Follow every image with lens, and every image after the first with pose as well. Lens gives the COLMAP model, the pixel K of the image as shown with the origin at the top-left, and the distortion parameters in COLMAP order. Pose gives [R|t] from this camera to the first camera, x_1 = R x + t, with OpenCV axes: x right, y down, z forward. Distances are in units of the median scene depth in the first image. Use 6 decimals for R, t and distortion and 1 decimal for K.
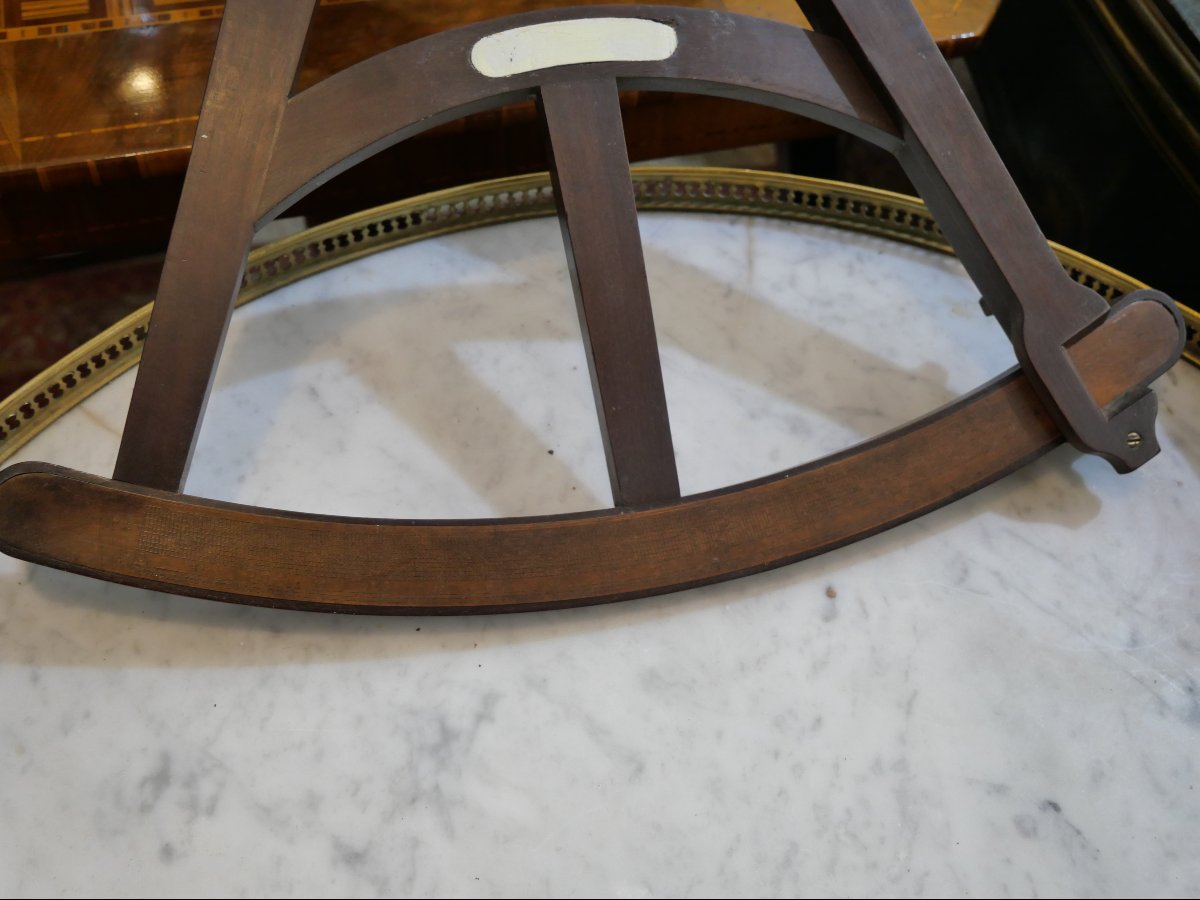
lens RADIAL K [[1381.9, 0, 598.2], [0, 1381.9, 449.2], [0, 0, 1]] dist [0.018031, 0.000000]
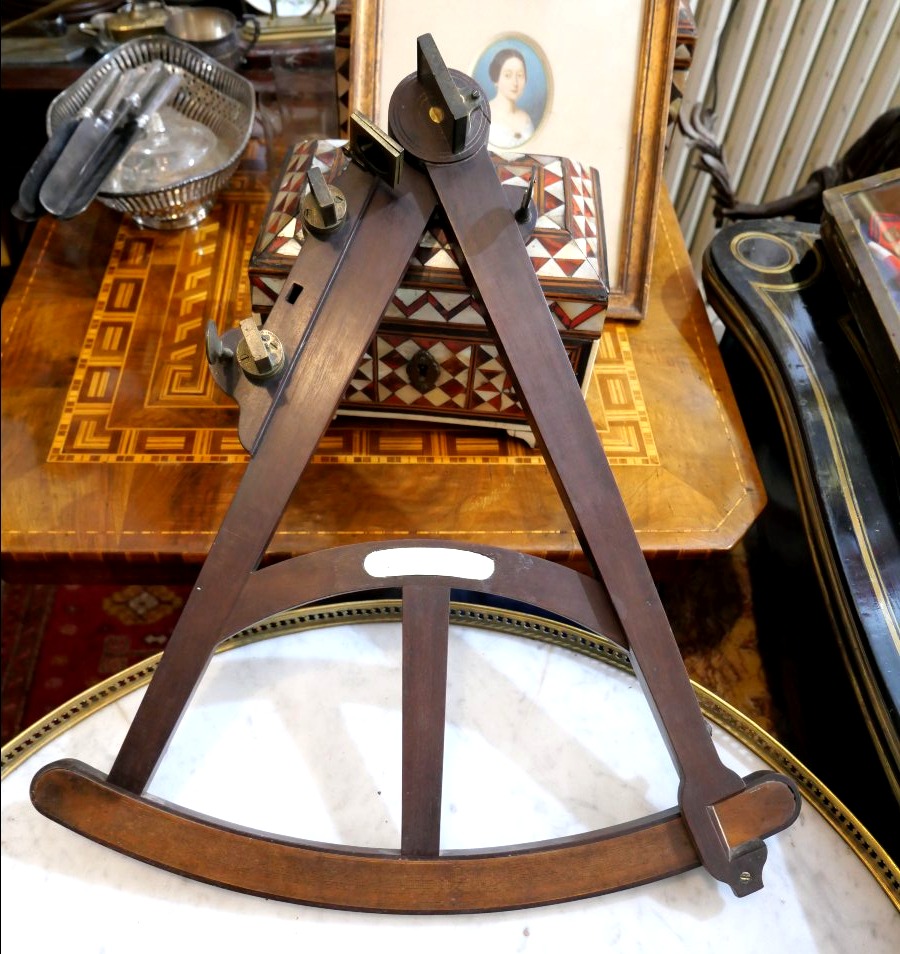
lens RADIAL K [[981.1, 0, 451.4], [0, 981.1, 478.1], [0, 0, 1]] dist [-0.026917, 0.000000]
pose [[0.970447, 0.178265, -0.162648, 0.165020], [-0.188605, 0.980760, -0.050388, -0.312218], [0.150536, 0.079575, 0.985397, -0.132076]]
